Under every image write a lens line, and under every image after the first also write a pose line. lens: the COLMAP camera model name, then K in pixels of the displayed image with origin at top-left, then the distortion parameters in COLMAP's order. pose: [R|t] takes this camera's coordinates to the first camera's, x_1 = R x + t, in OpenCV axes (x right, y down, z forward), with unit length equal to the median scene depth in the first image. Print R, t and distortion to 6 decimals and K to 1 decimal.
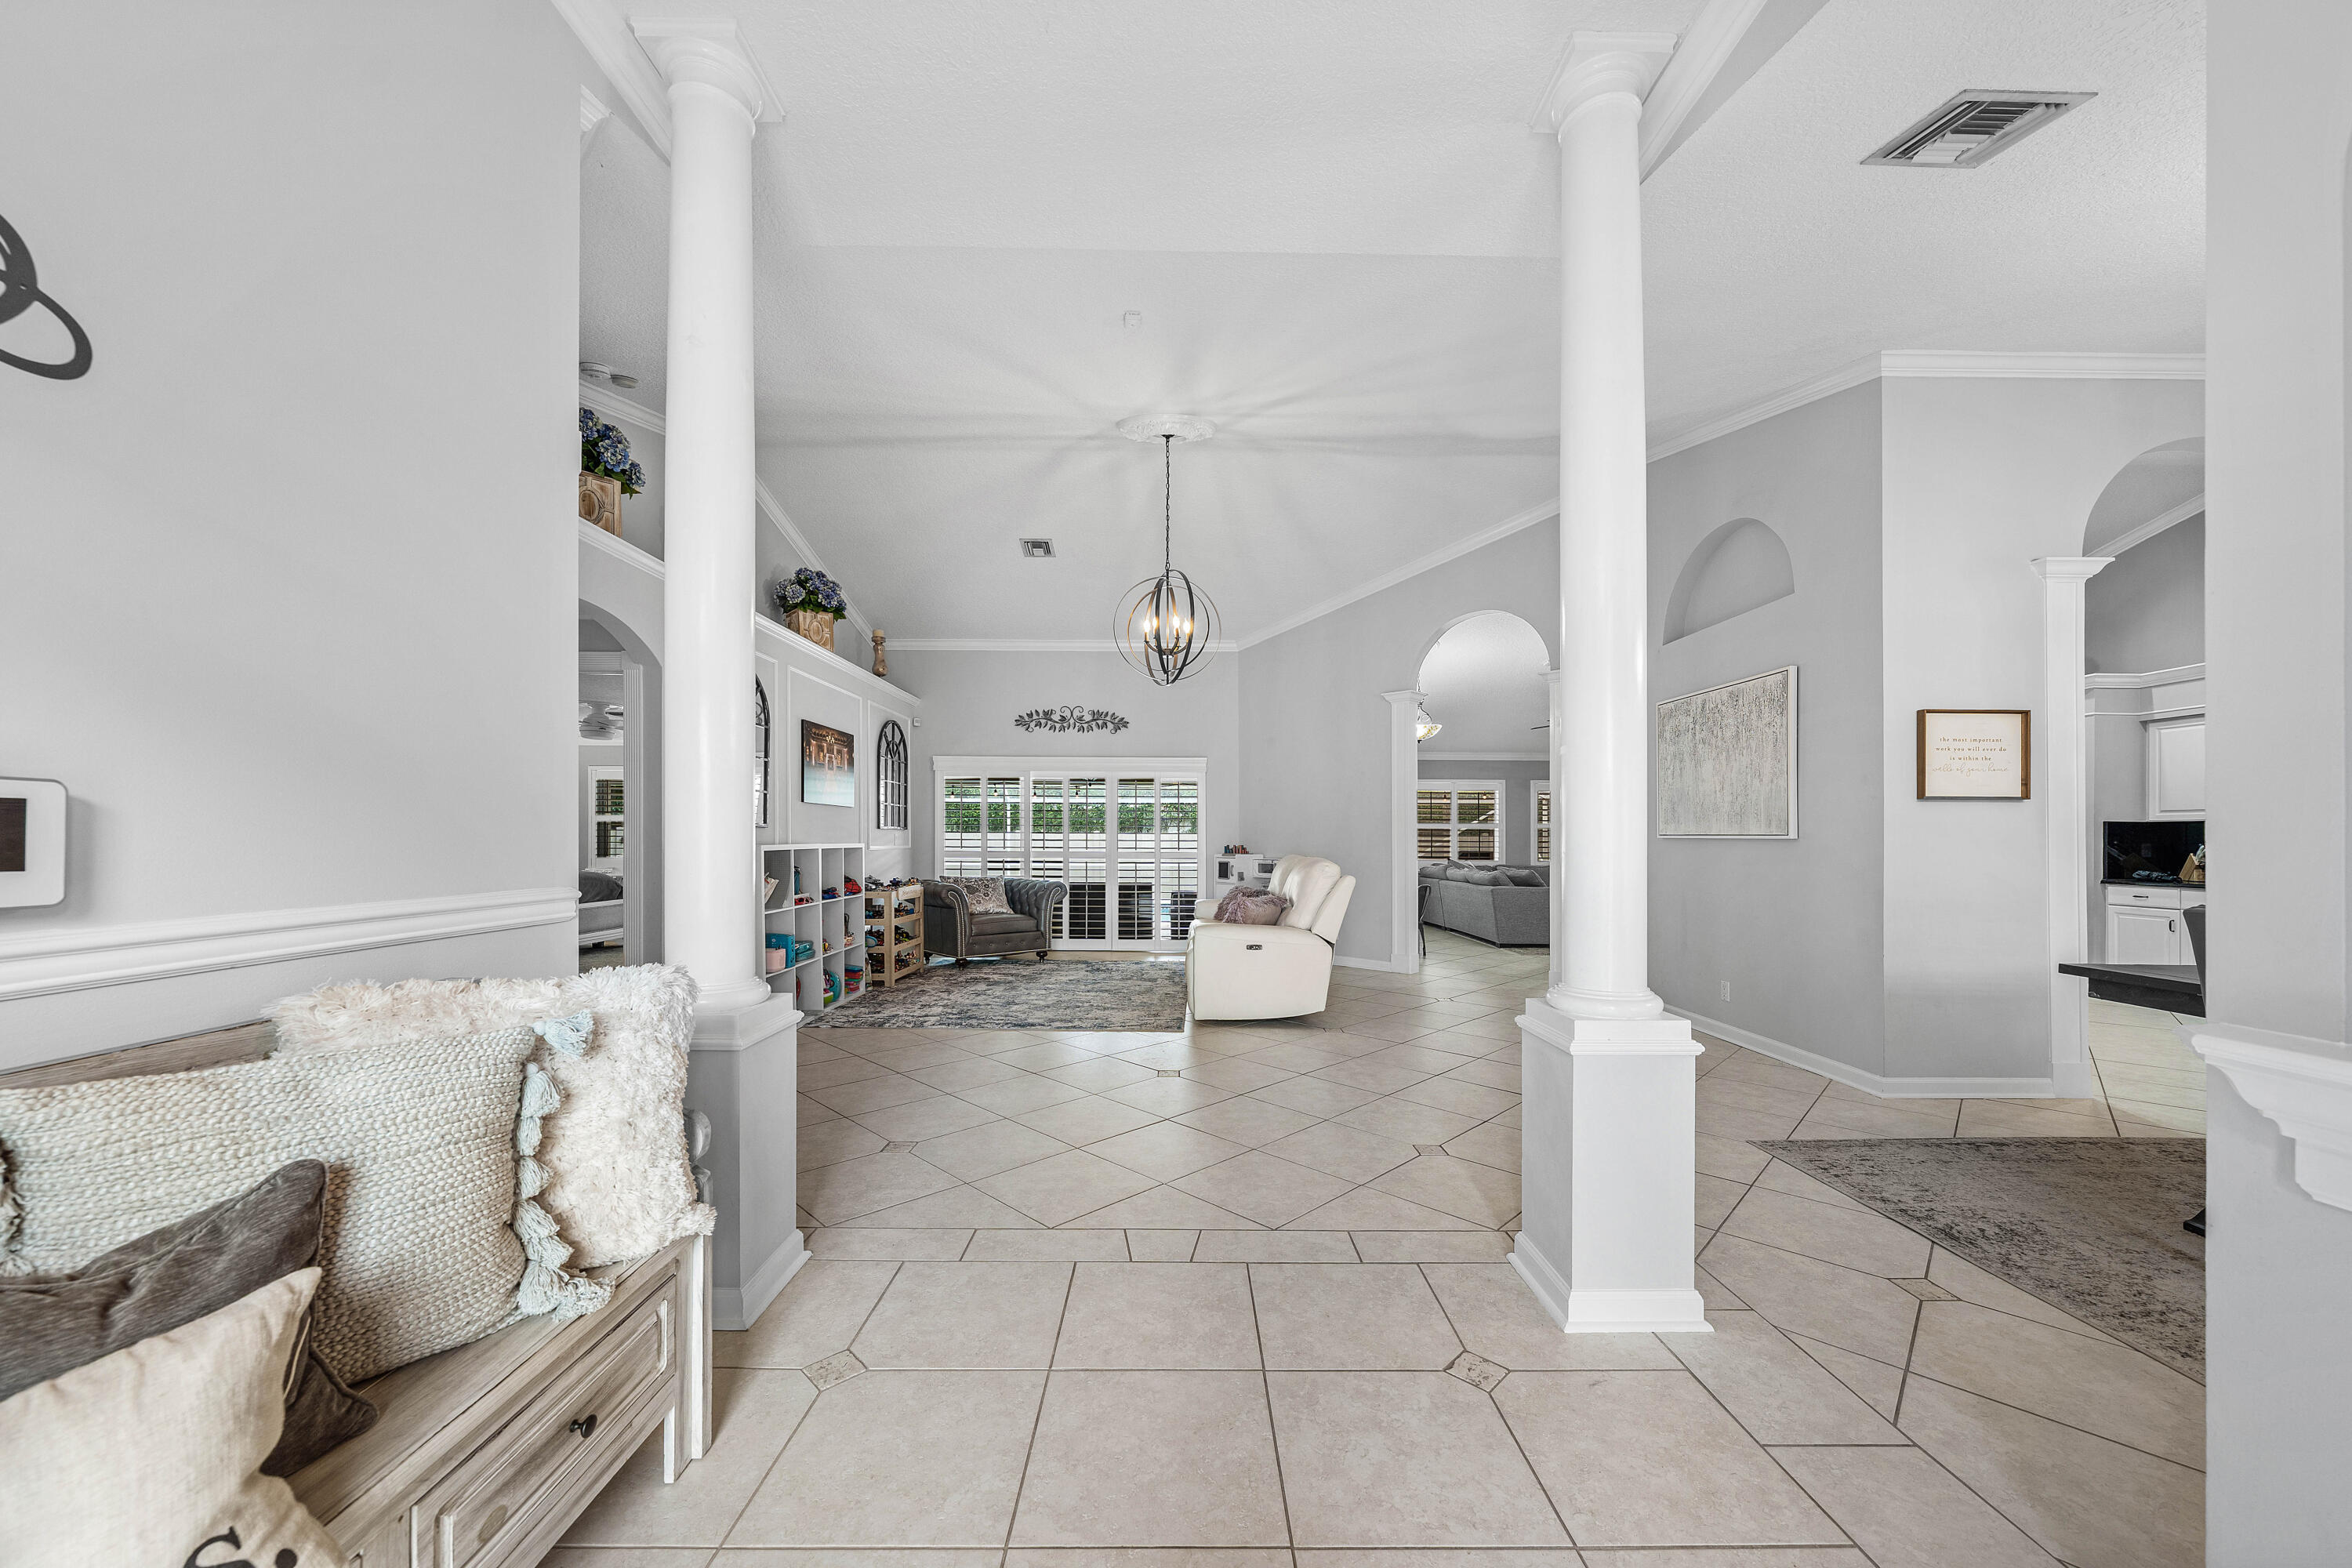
lens RADIAL K [[808.9, 0, 1183.8], [0, 808.9, 835.2], [0, 0, 1]] dist [-0.002433, 0.000256]
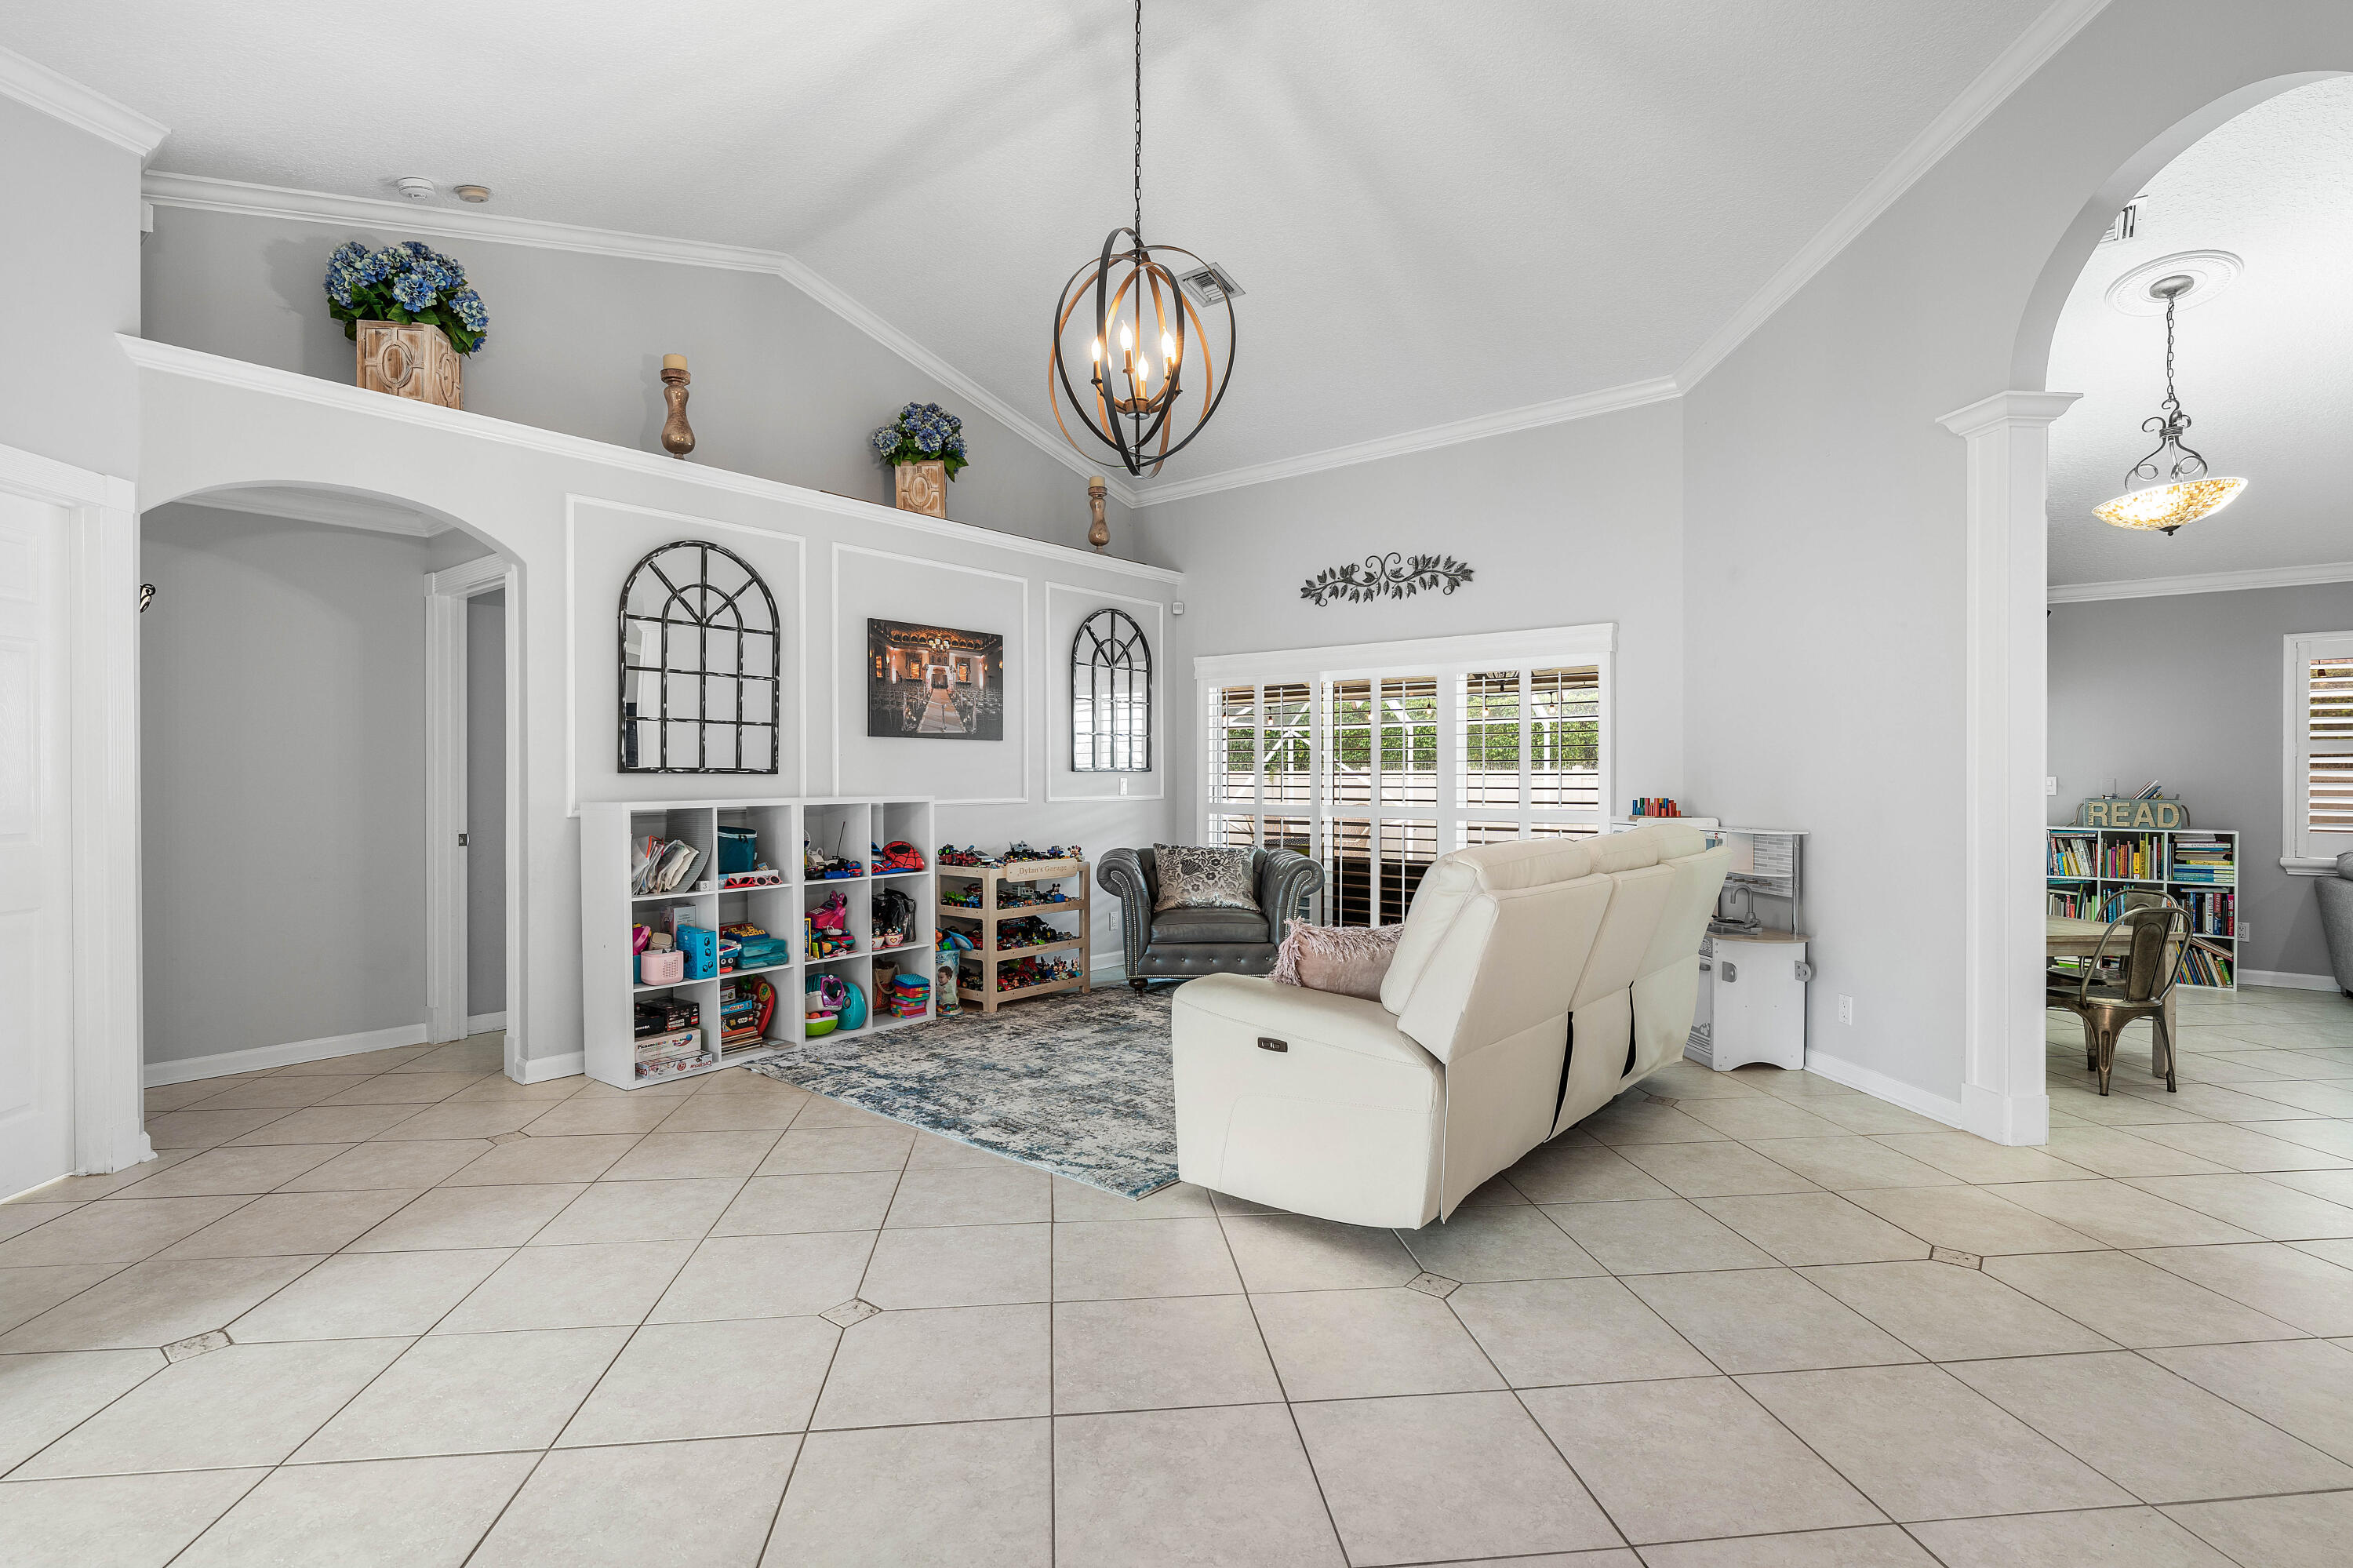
lens RADIAL K [[1122.1, 0, 1177.4], [0, 1122.1, 767.4], [0, 0, 1]] dist [0.001290, 0.000463]
pose [[0.788935, -0.010564, -0.614386, 0.237204], [0.008262, 0.999944, -0.006585, -0.003426], [0.614422, 0.000119, 0.788978, 0.279579]]
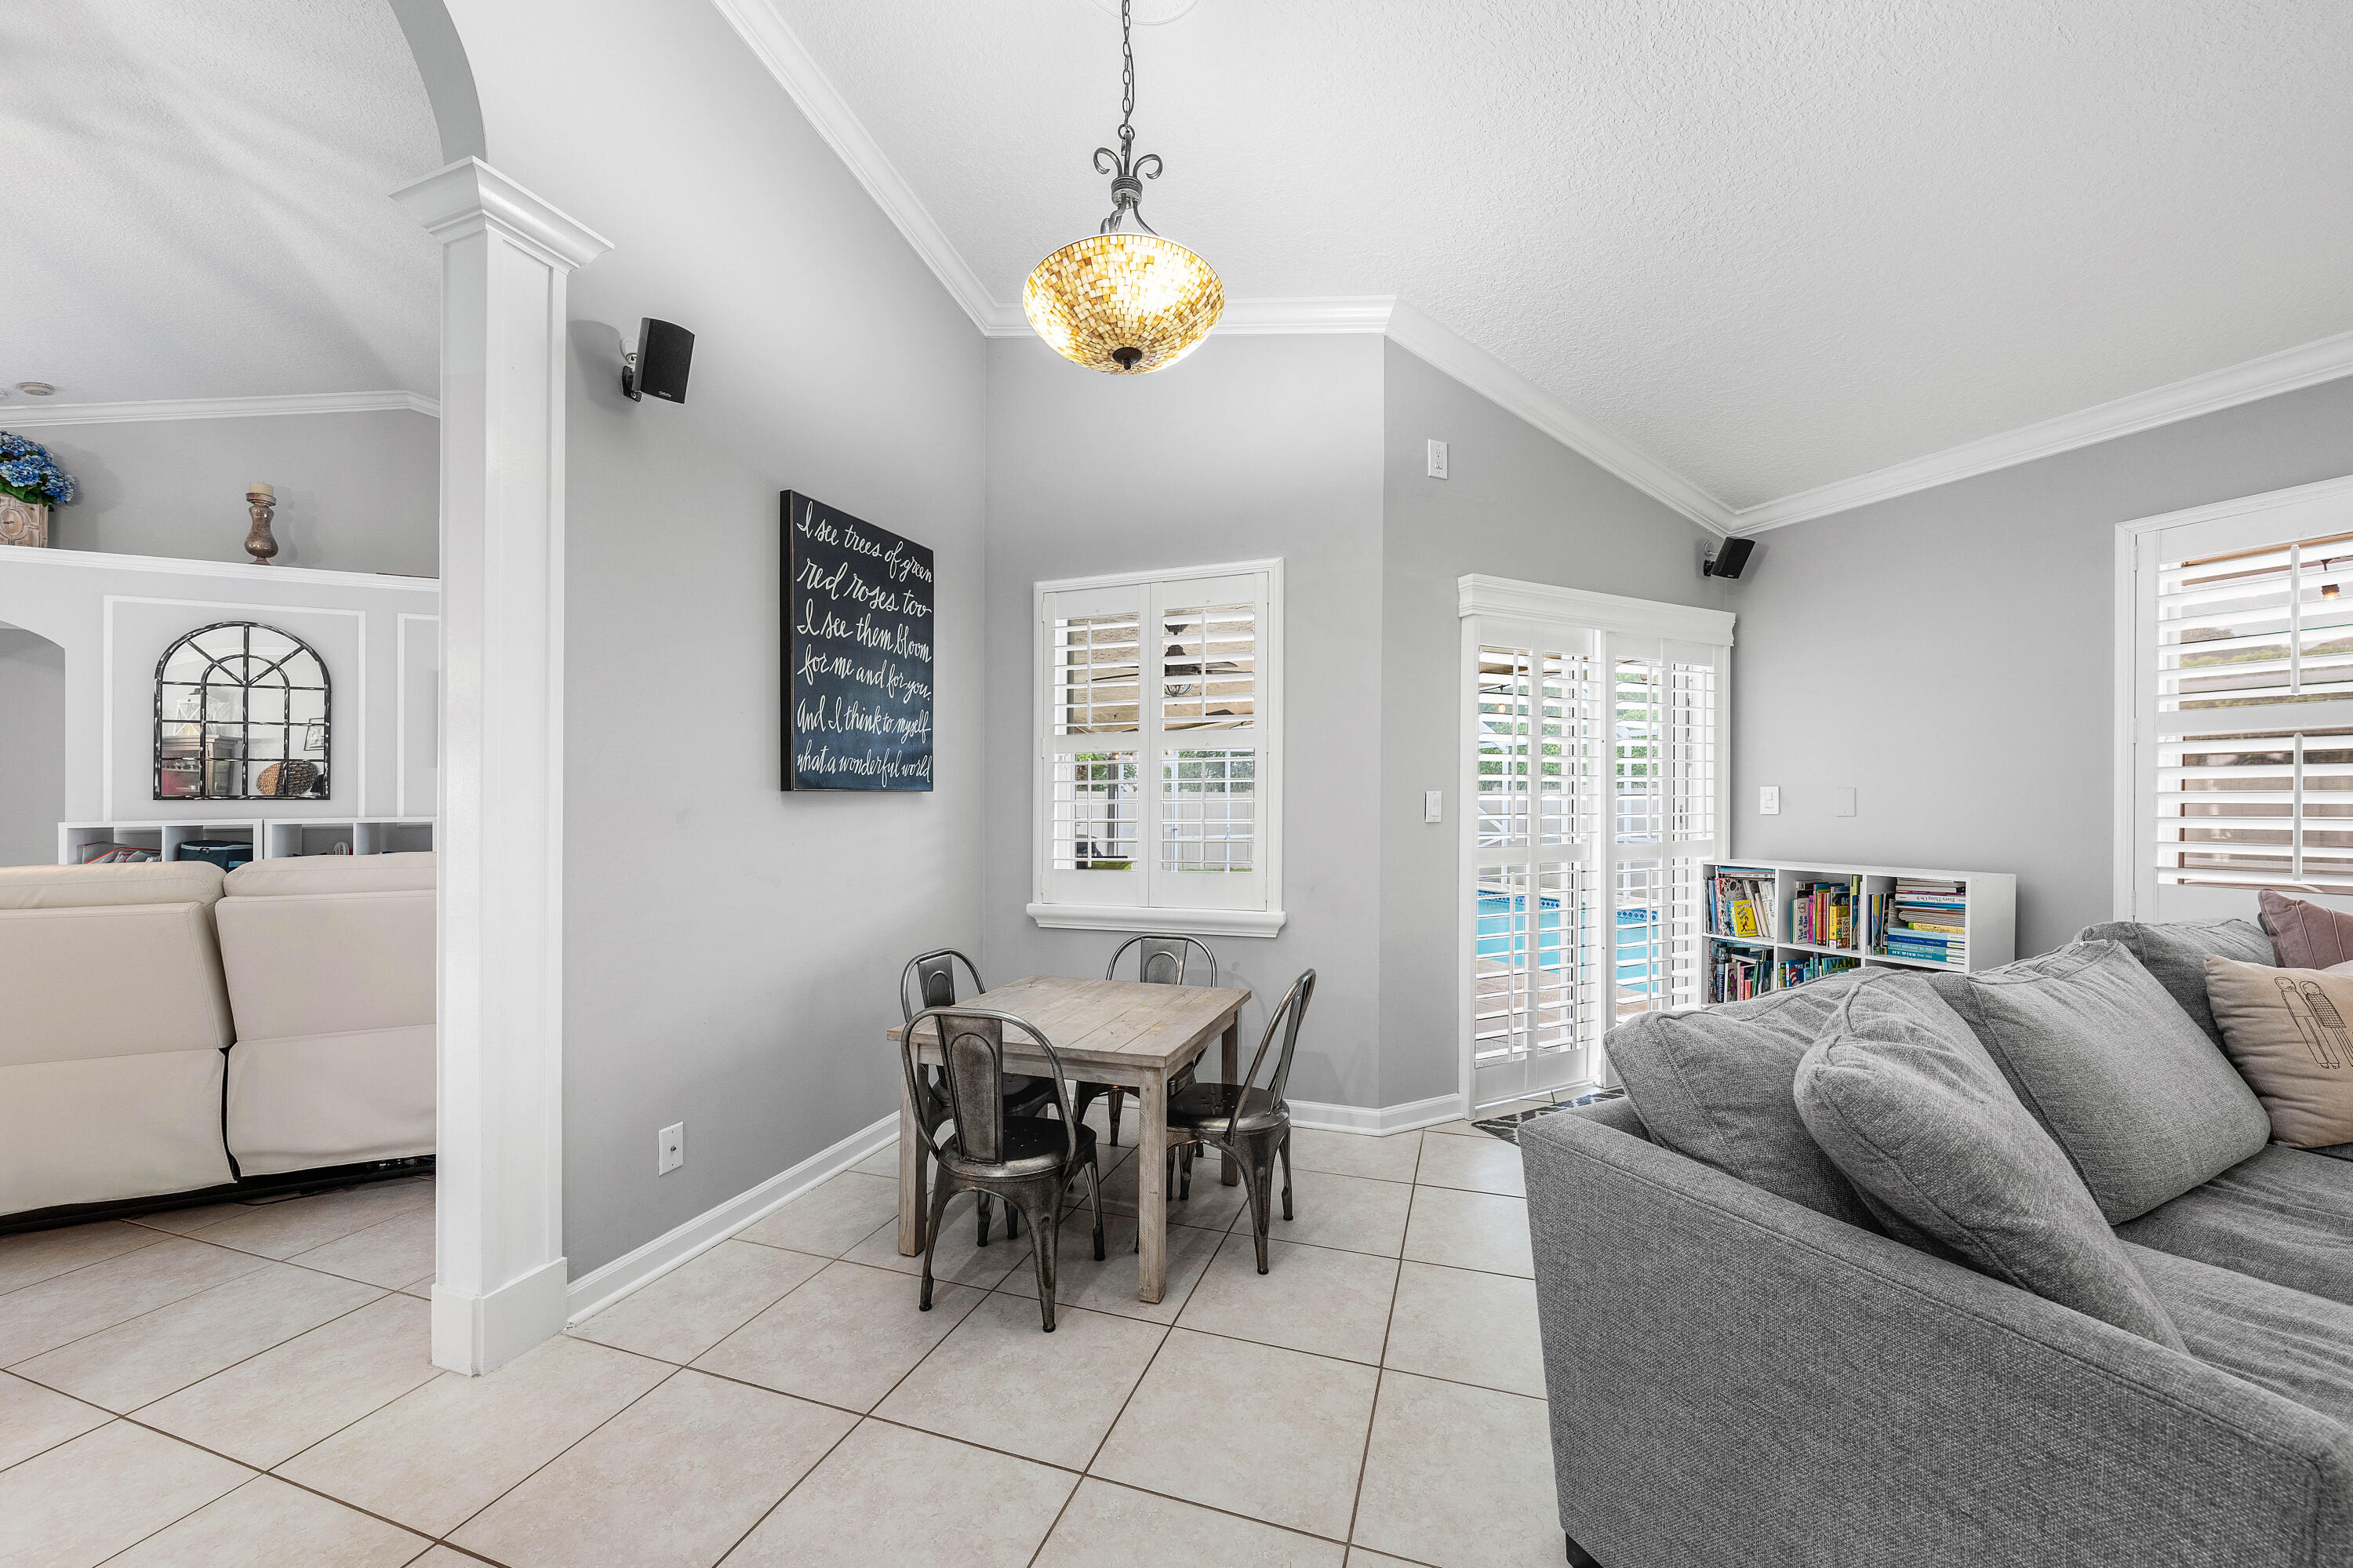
lens RADIAL K [[869.8, 0, 1184.5], [0, 869.8, 805.9], [0, 0, 1]] dist [-0.003306, -0.000332]
pose [[0.449715, -0.003269, -0.893166, 0.482625], [0.016409, 0.999855, 0.004603, 0.005574], [0.893022, -0.016726, 0.449703, 0.855596]]
